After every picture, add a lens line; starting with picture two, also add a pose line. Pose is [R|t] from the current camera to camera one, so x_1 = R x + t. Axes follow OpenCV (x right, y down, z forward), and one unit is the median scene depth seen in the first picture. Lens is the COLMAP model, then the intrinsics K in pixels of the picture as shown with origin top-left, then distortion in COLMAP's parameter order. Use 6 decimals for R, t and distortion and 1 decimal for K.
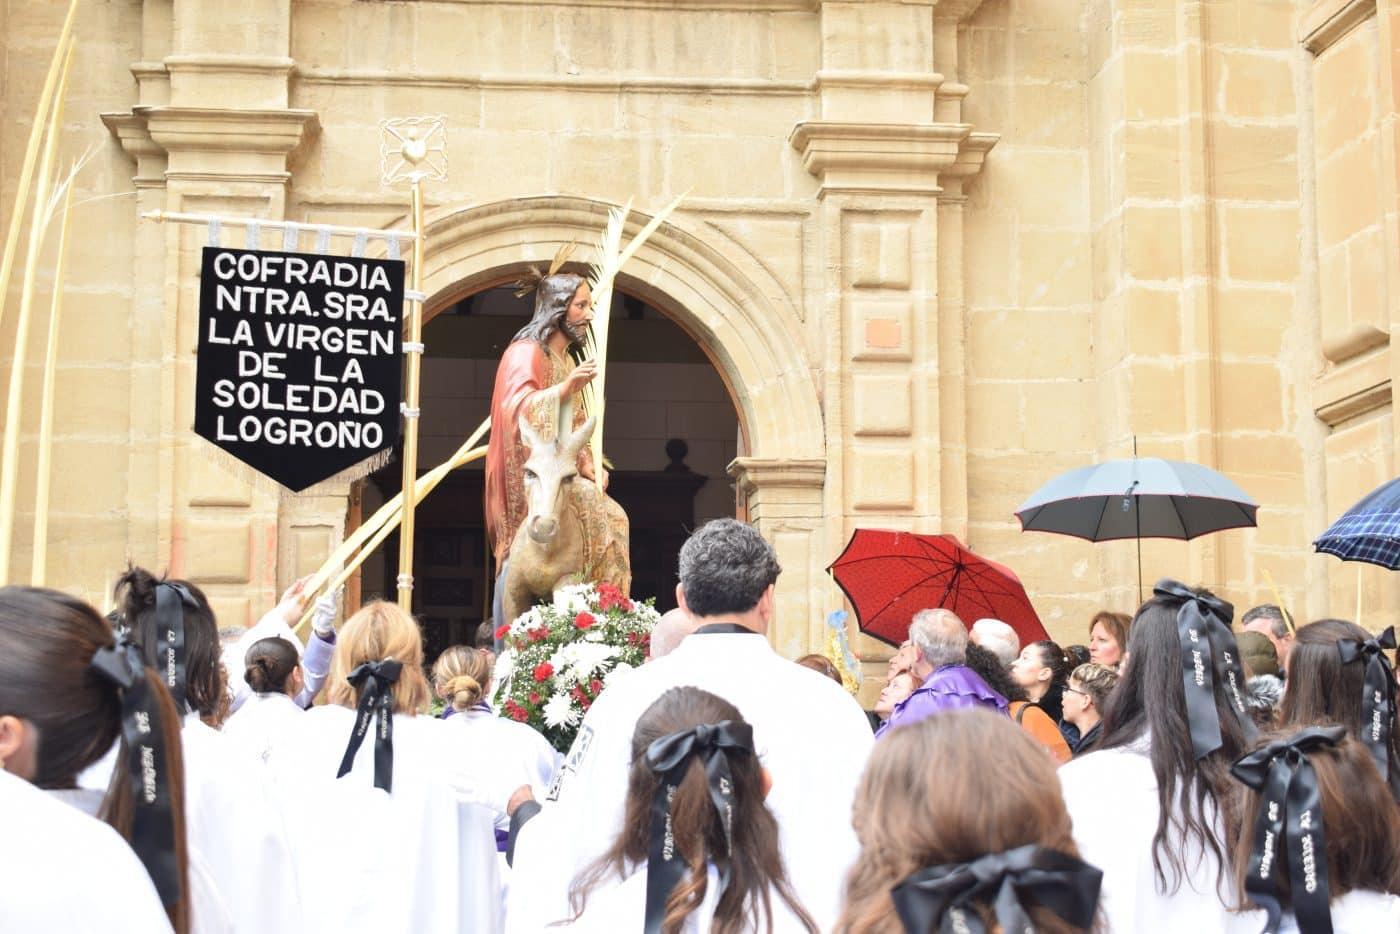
lens RADIAL K [[2197.5, 0, 700.0], [0, 2197.5, 467.0], [0, 0, 1]] dist [-0.026513, -0.019136]
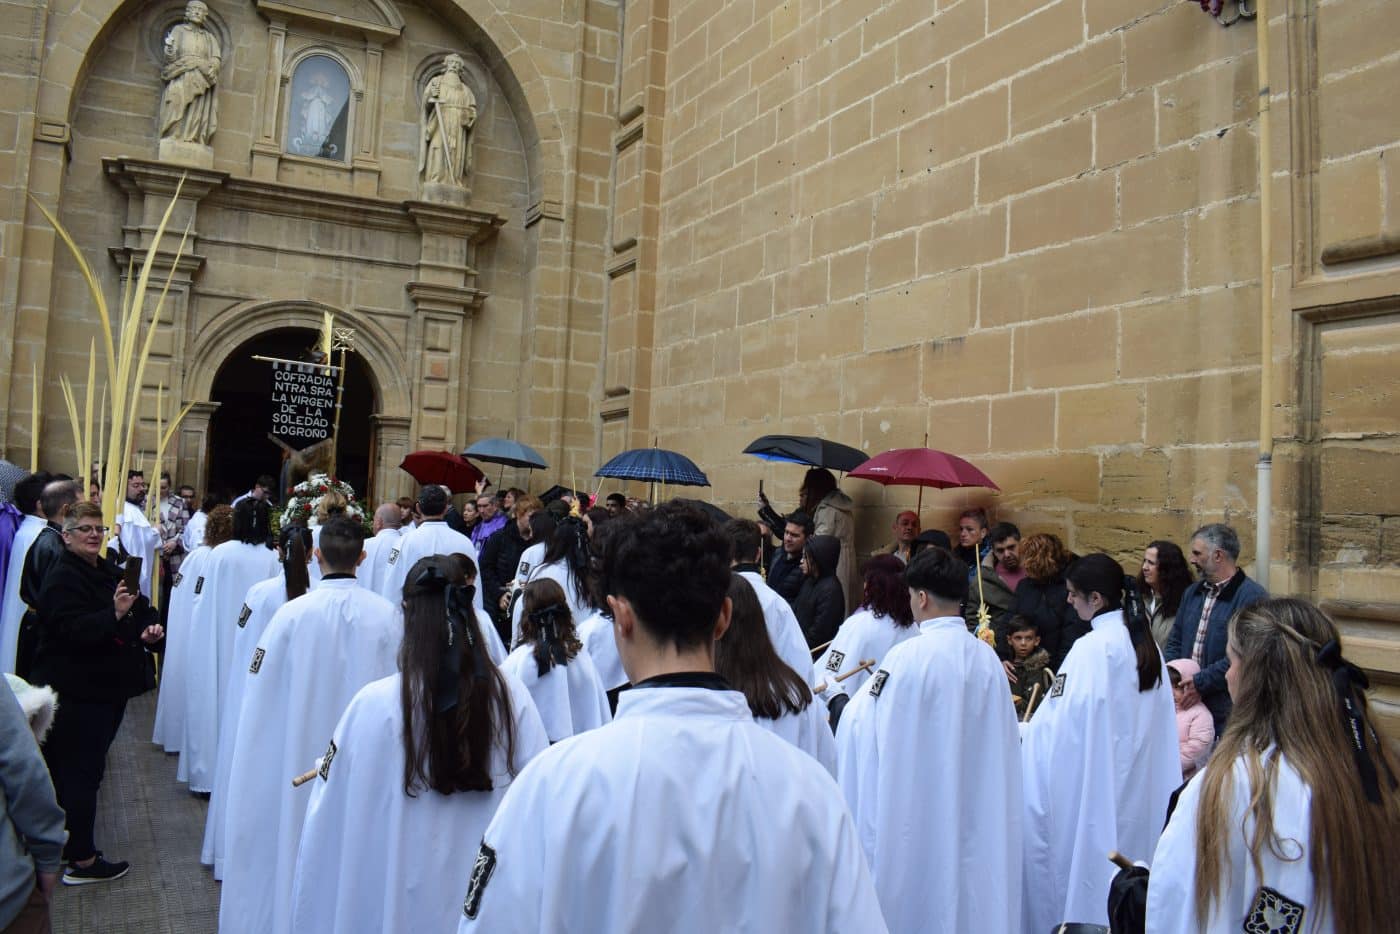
lens RADIAL K [[1191.8, 0, 700.0], [0, 1191.8, 467.0], [0, 0, 1]] dist [-0.001670, -0.000830]
pose [[0.922363, 0.058302, 0.381899, -0.154289], [-0.089004, 0.994023, 0.063211, -0.062423], [-0.375931, -0.092294, 0.922040, -0.378803]]
